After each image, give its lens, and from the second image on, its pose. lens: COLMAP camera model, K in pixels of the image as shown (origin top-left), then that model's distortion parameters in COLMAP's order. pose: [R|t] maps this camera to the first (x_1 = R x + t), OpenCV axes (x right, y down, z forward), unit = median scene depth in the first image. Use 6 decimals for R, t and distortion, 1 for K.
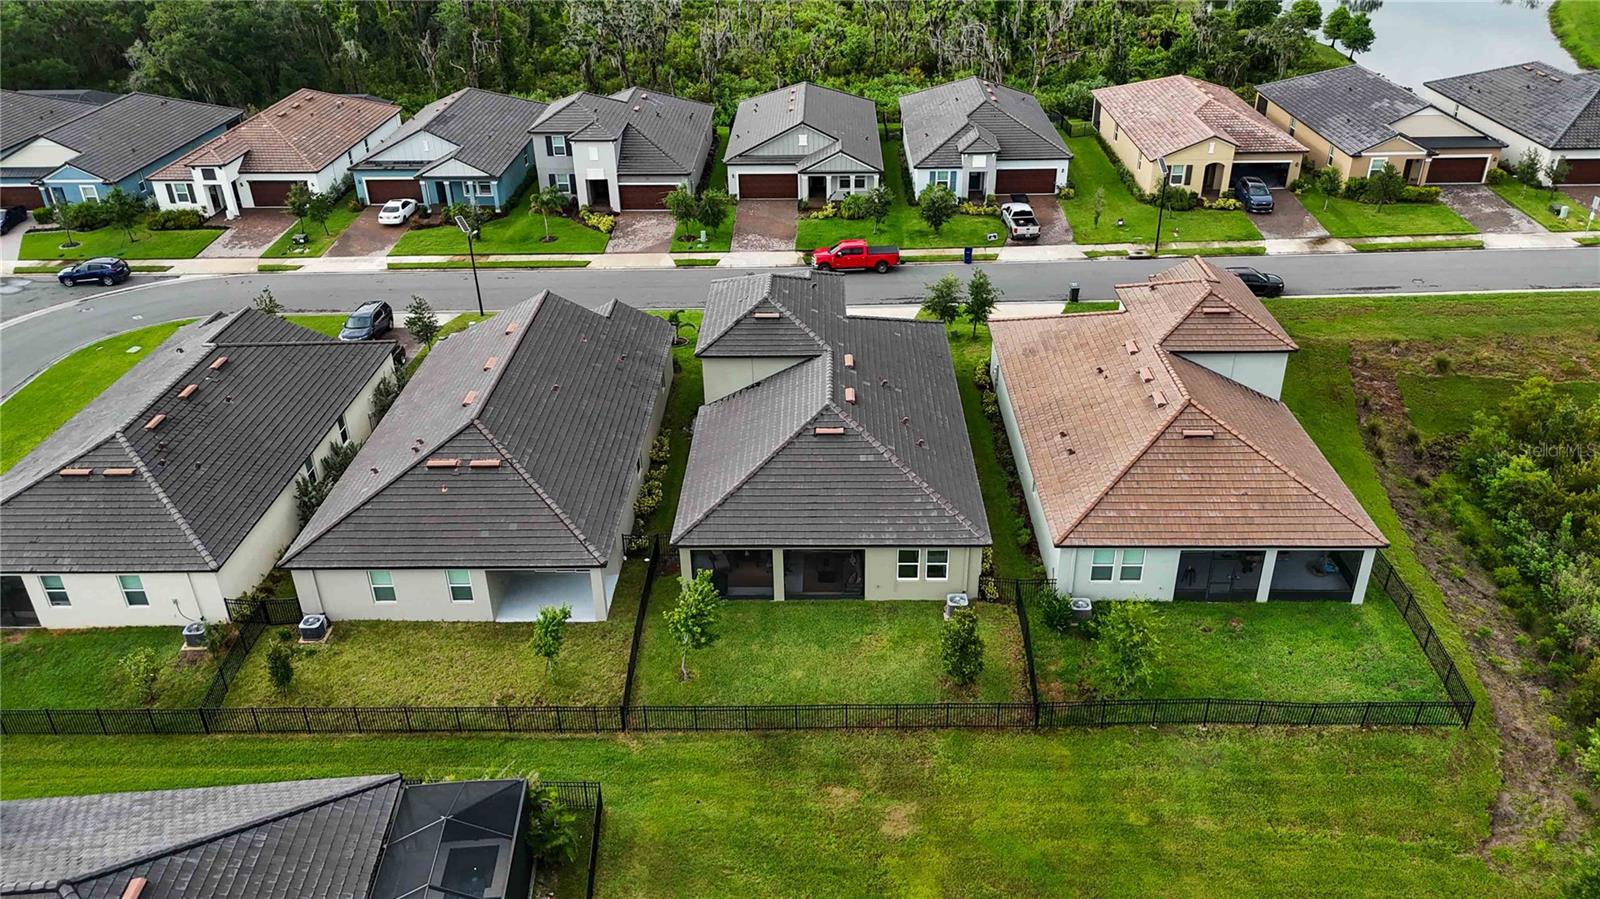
lens RADIAL K [[1177.3, 0, 800.0], [0, 1177.3, 449.5], [0, 0, 1]] dist [0.101192, -0.143853]
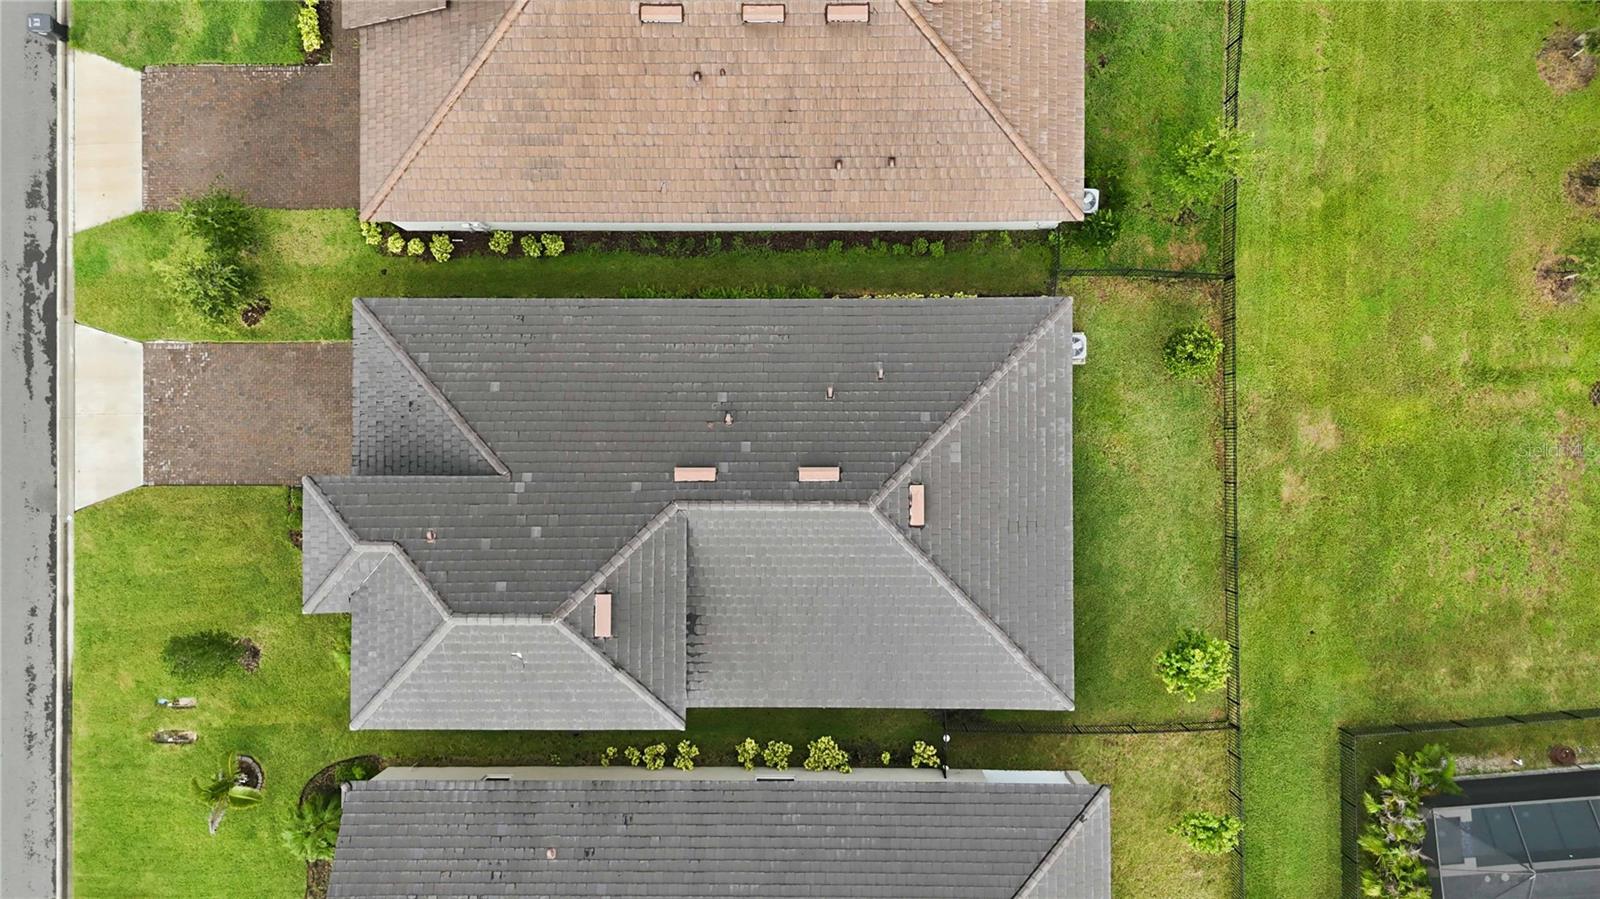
lens RADIAL K [[1182.9, 0, 800.0], [0, 1182.9, 449.5], [0, 0, 1]] dist [0.079140, -0.092207]
pose [[-0.022807, -0.999268, 0.030719, 0.033906], [0.503218, 0.015076, 0.864028, -0.577792], [-0.863858, 0.035164, 0.502506, 0.633570]]
